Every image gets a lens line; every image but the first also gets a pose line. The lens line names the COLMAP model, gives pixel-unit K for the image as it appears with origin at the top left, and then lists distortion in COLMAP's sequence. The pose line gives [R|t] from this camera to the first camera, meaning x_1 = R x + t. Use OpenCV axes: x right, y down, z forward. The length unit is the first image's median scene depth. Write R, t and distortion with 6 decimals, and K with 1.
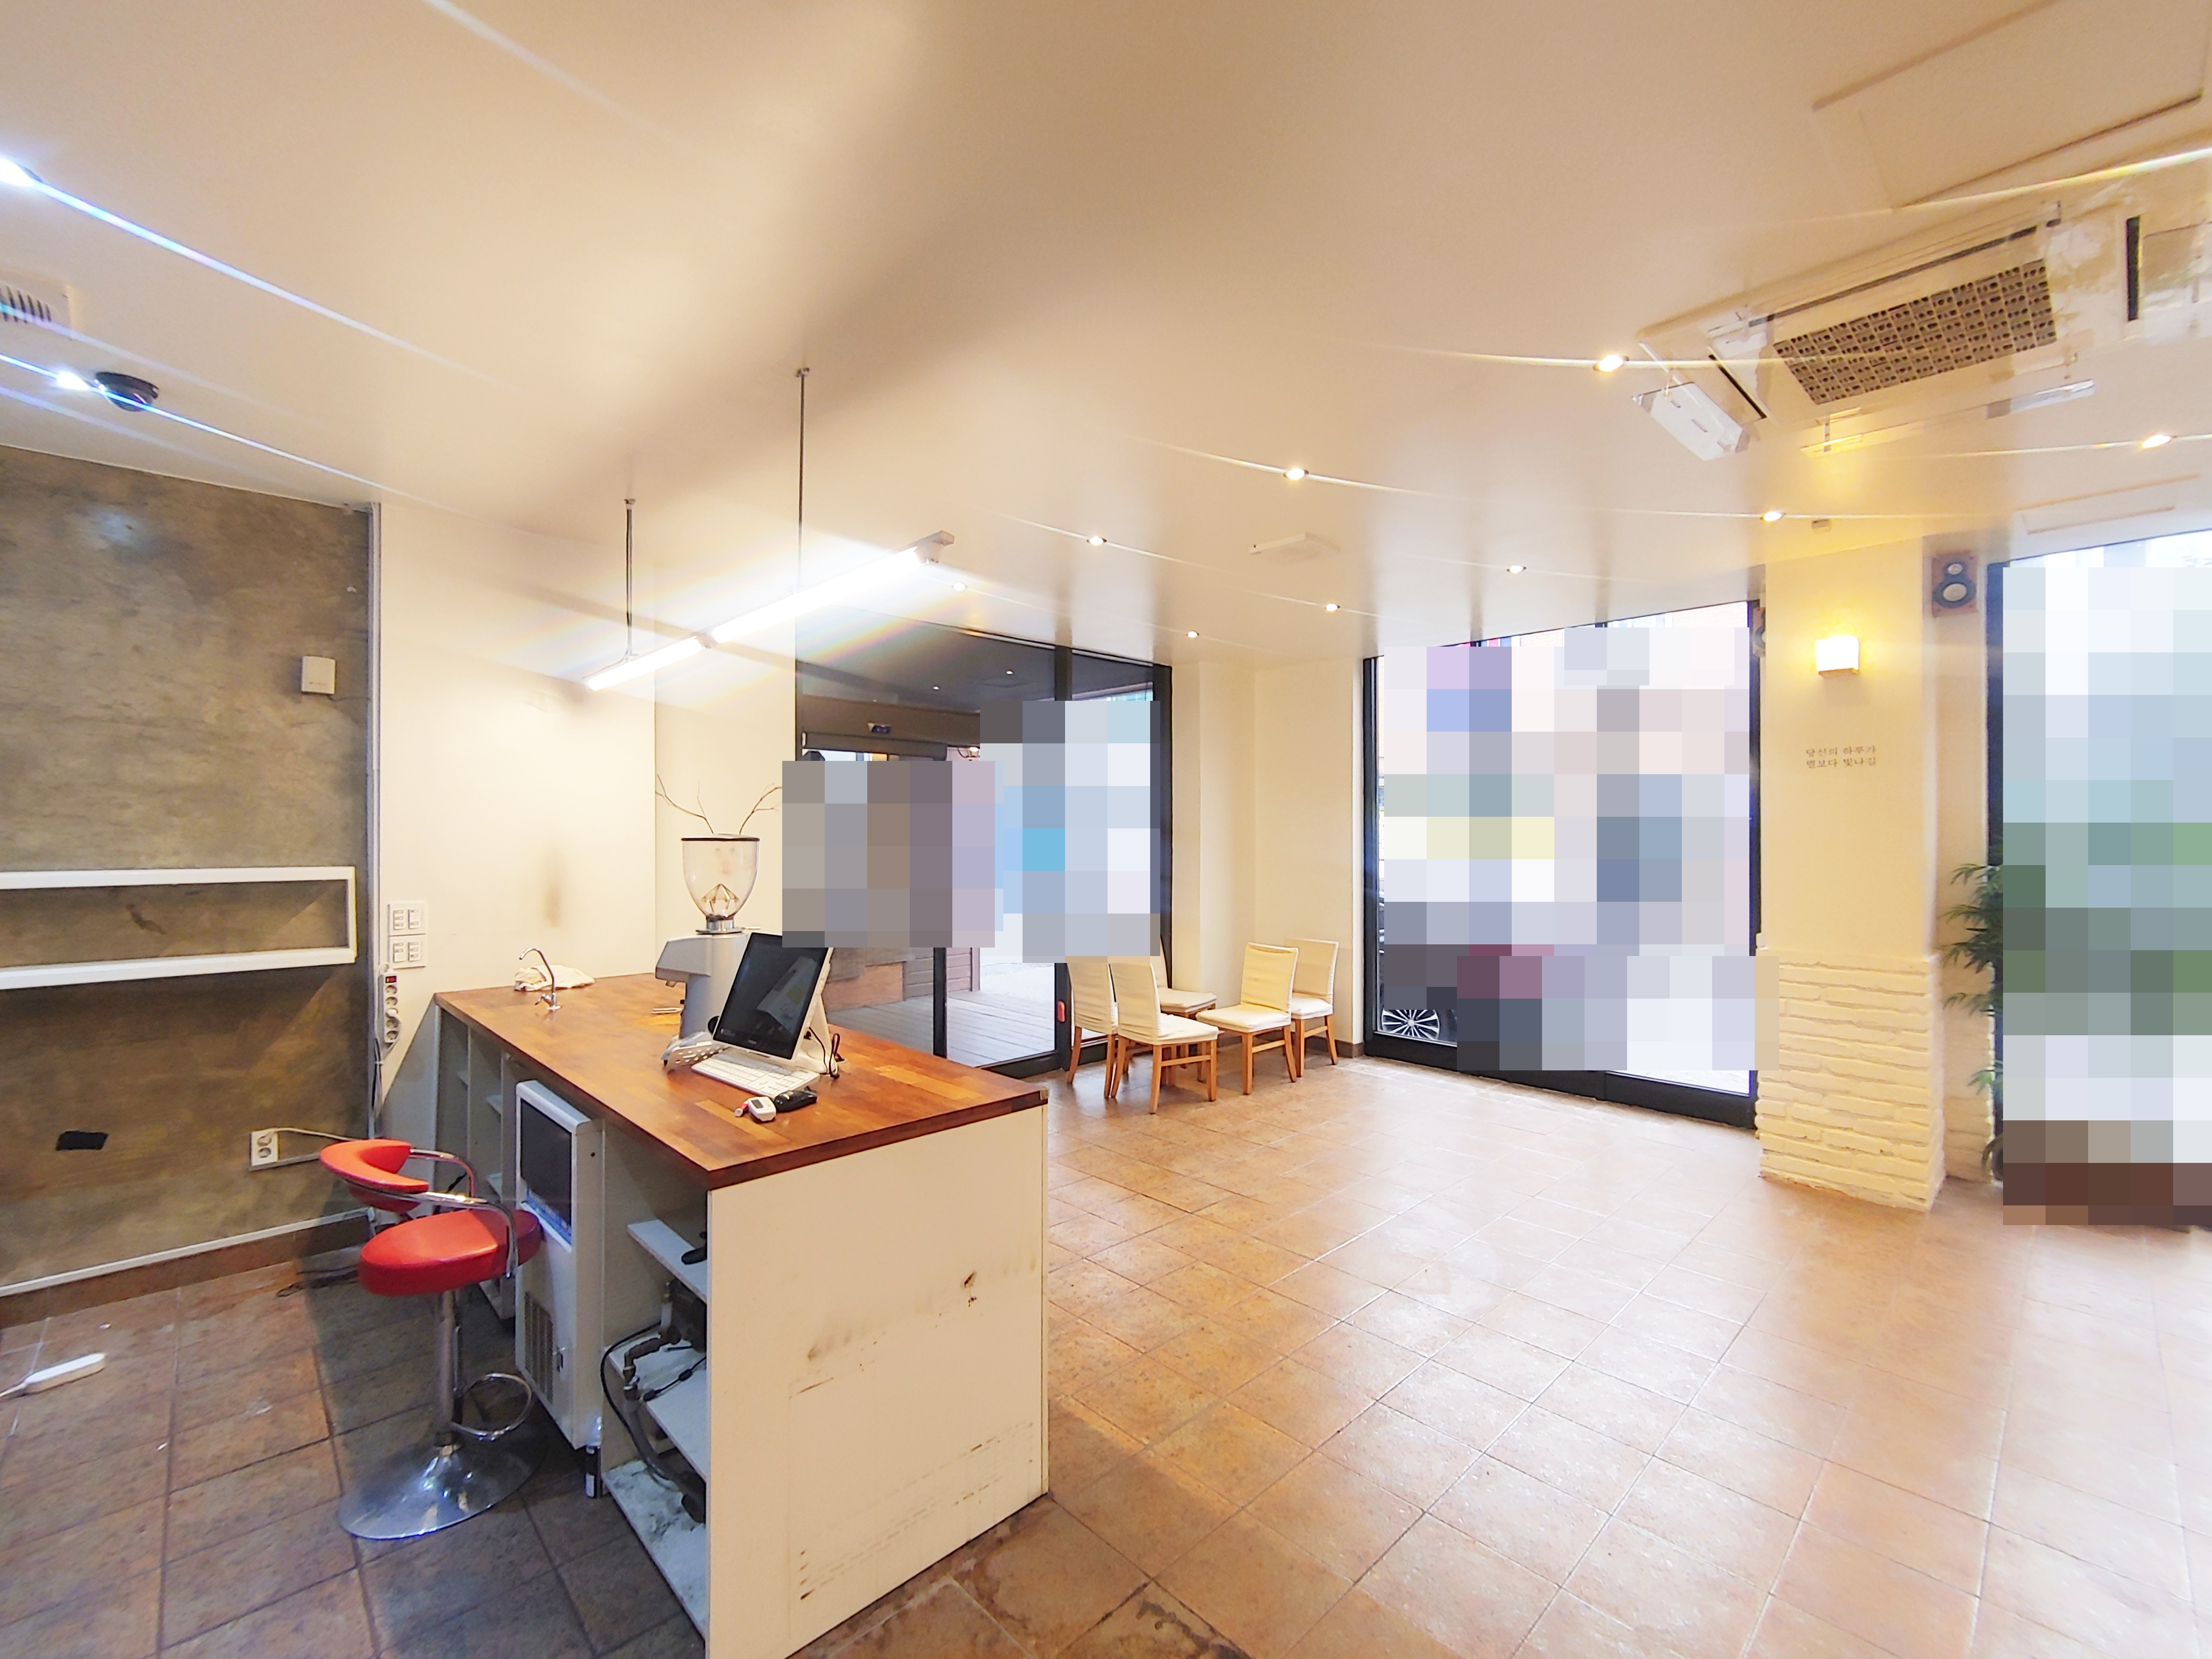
lens RADIAL K [[943.8, 0, 1106.0], [0, 943.8, 829.5], [0, 0, 1]] dist [-0.002584, 0.000342]
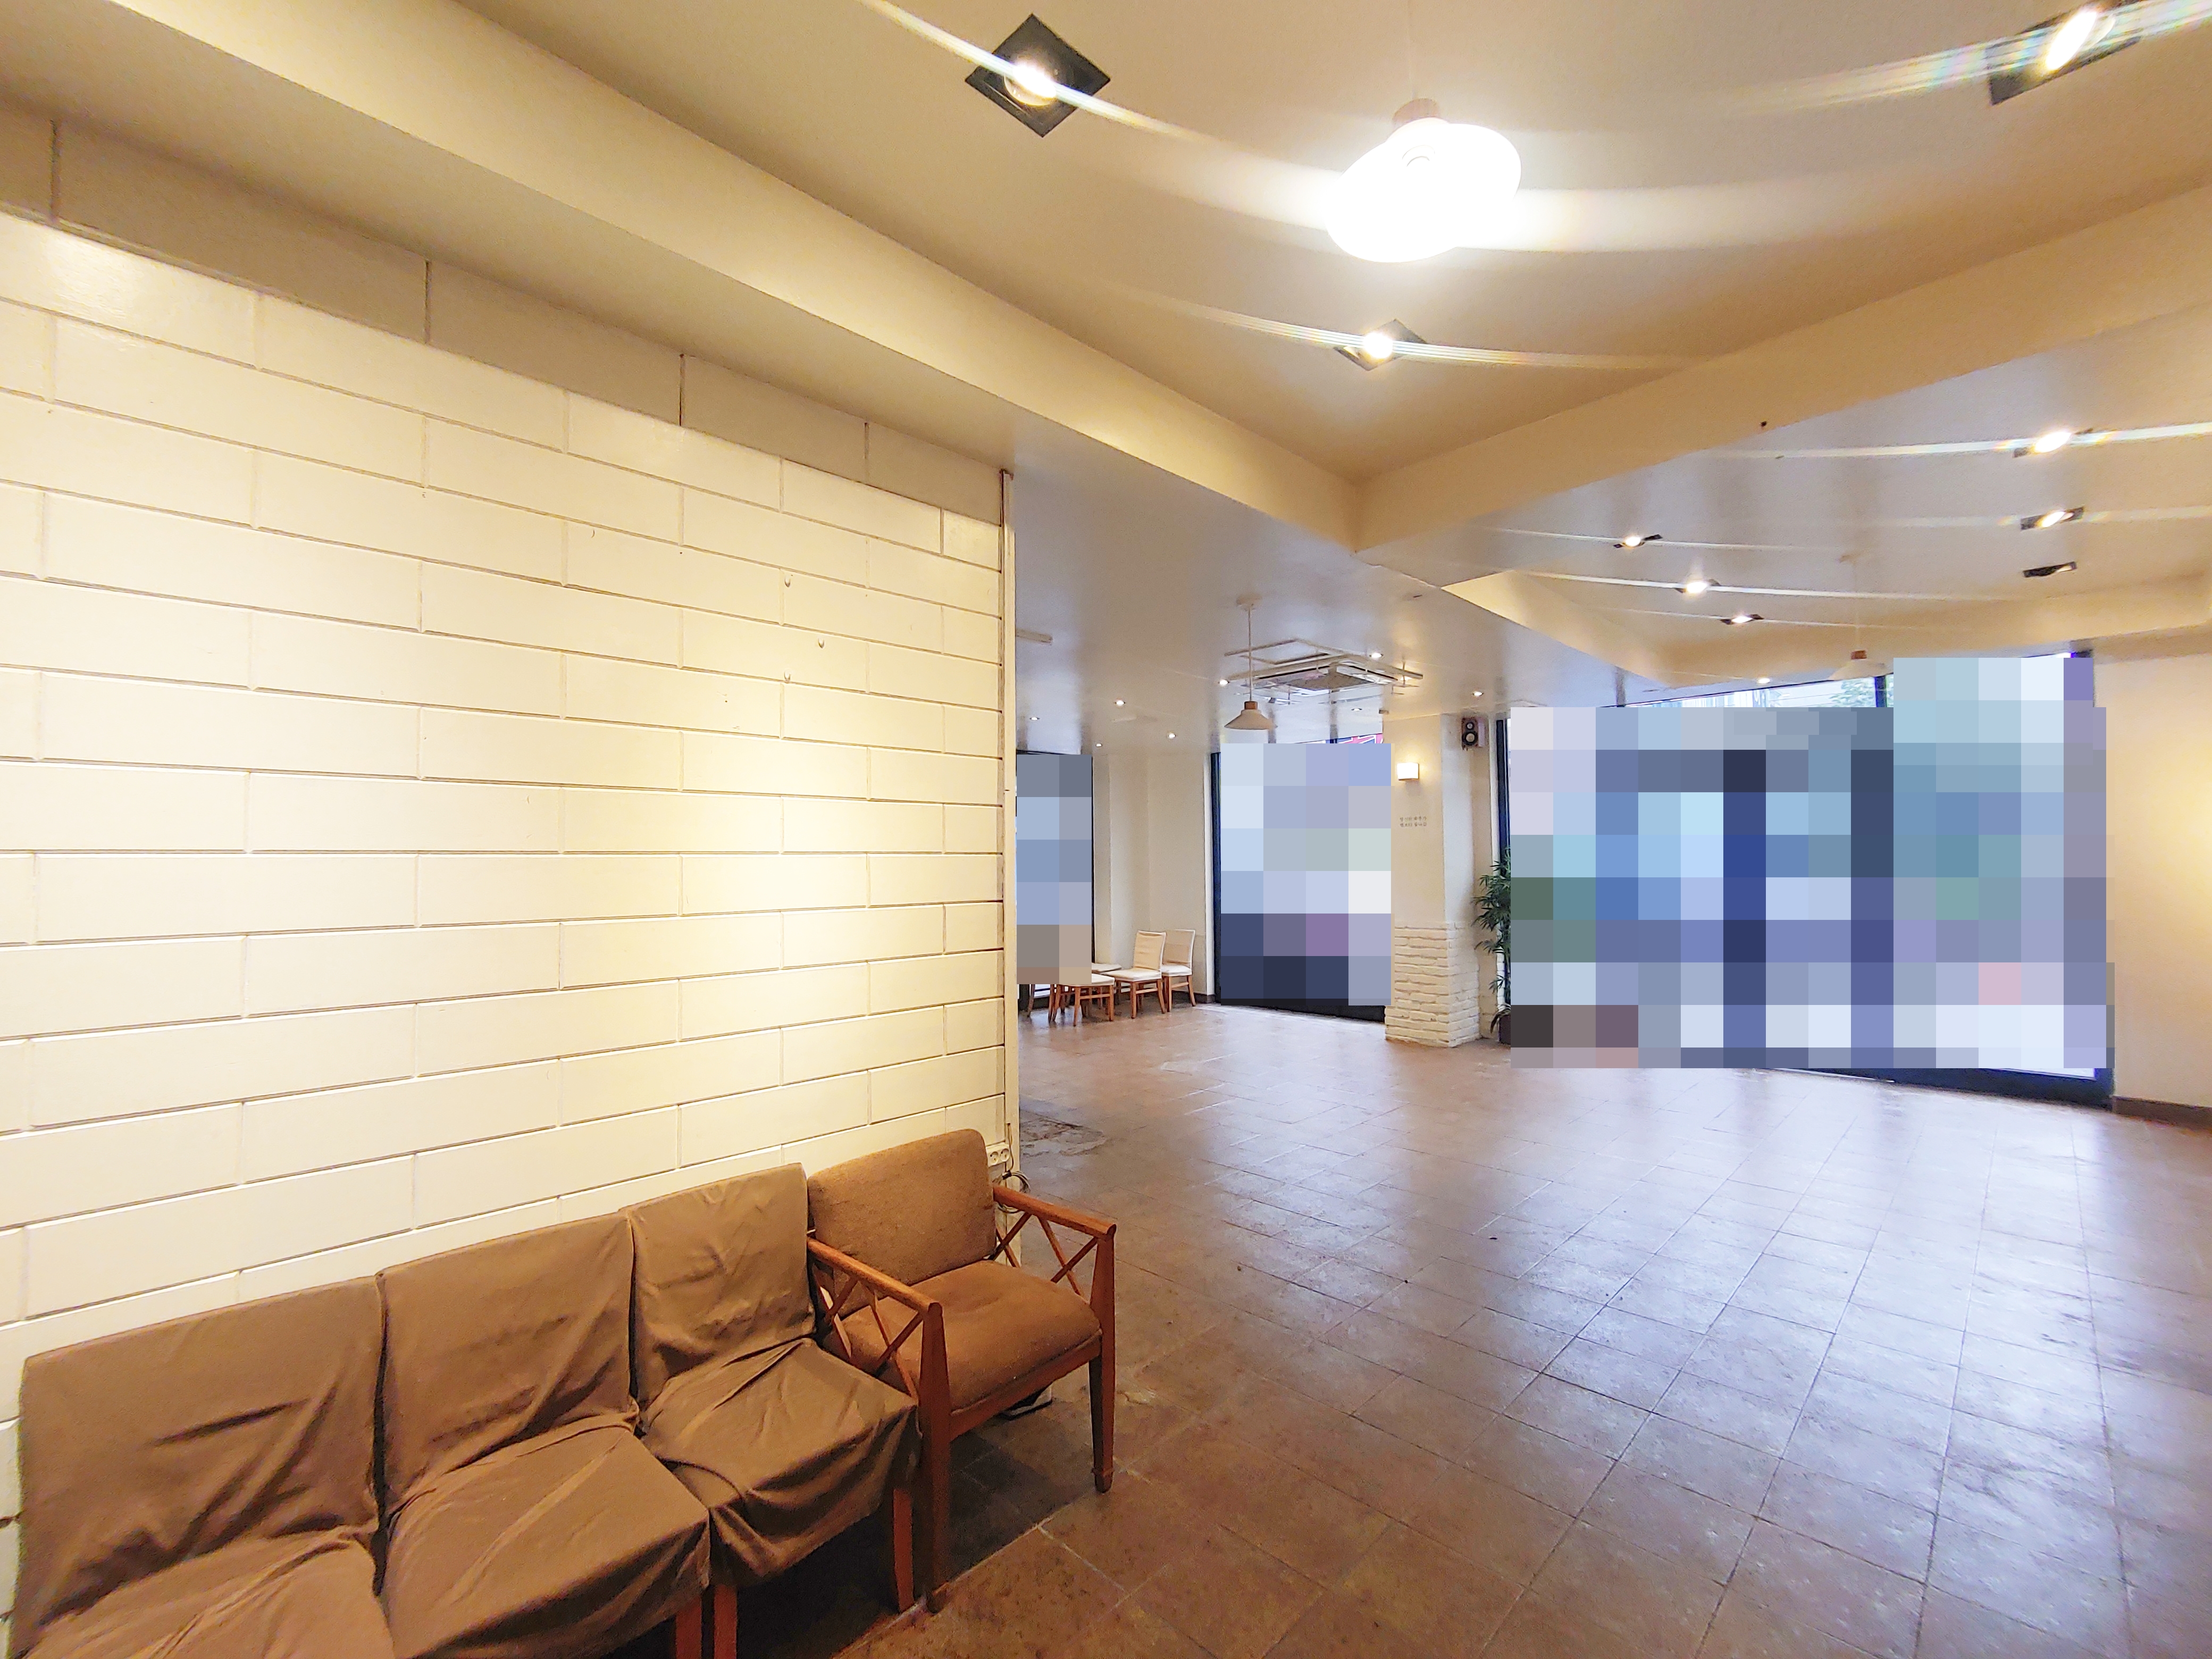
lens RADIAL K [[943.8, 0, 1106.0], [0, 943.8, 829.5], [0, 0, 1]] dist [-0.002584, 0.000342]
pose [[0.999452, -0.011703, 0.030969, 0.052735], [0.012680, 0.999421, -0.031560, -0.004447], [-0.030582, 0.031935, 0.999022, -0.700709]]
